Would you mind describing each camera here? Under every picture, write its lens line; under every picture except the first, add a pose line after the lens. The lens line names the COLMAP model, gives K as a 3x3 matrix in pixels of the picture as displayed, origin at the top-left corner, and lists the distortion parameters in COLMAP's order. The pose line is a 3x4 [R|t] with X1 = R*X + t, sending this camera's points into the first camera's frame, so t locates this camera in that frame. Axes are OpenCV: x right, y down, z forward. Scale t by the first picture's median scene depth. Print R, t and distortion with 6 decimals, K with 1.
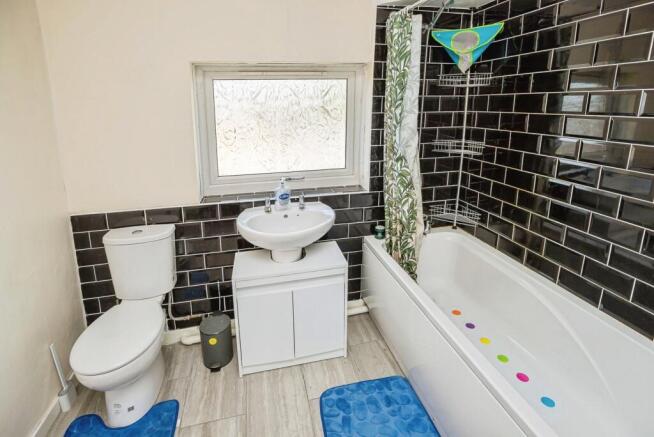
lens RADIAL K [[322.3, 0, 328.1], [0, 322.3, 294.9], [0, 0, 1]] dist [-0.027018, 0.000295]
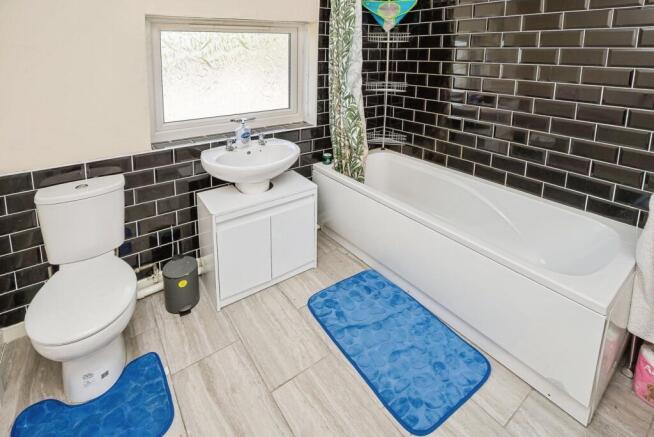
lens RADIAL K [[296.7, 0, 327.0], [0, 296.7, 218.5], [0, 0, 1]] dist [-0.028183, -0.000328]
pose [[0.931680, -0.166371, 0.322944, -0.259954], [0.176592, 0.984281, -0.002388, 0.031898], [-0.317470, 0.059254, 0.946415, -0.045679]]
